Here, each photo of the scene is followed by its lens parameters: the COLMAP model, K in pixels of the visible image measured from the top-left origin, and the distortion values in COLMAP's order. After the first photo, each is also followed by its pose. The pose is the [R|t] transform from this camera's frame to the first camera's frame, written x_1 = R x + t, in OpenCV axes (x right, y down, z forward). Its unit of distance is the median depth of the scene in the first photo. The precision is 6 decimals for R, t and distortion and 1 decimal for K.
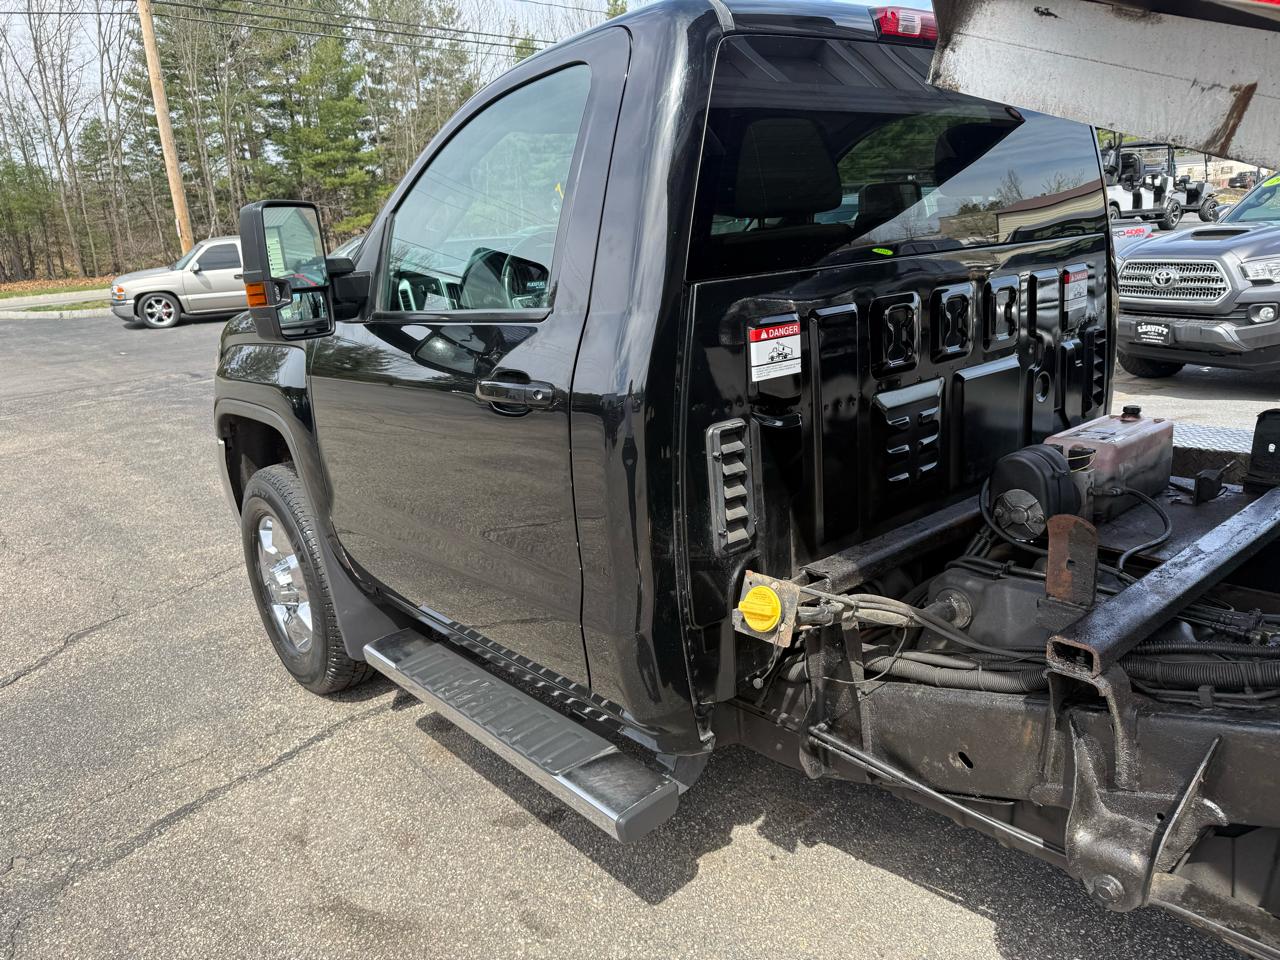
lens RADIAL K [[903.6, 0, 631.9], [0, 903.6, 480.8], [0, 0, 1]] dist [0.006545, -0.011021]
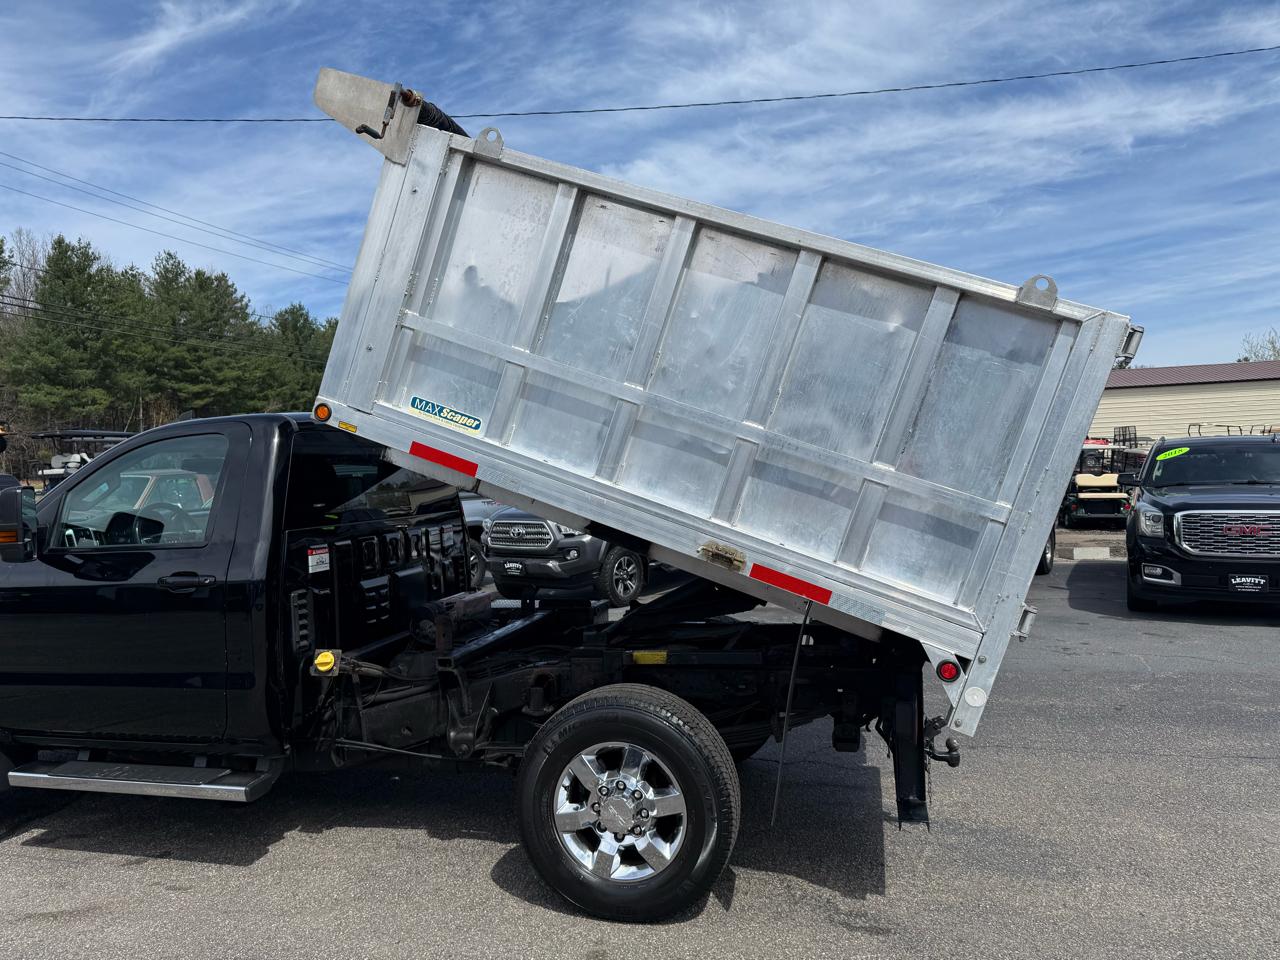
lens RADIAL K [[894.8, 0, 640.0], [0, 894.8, 480.0], [0, 0, 1]] dist [0.080172, -0.117925]
pose [[0.812076, 0.041310, 0.582088, -0.048925], [0.120723, 0.964020, -0.236837, 0.028227], [-0.570928, 0.262601, 0.777870, -0.121992]]
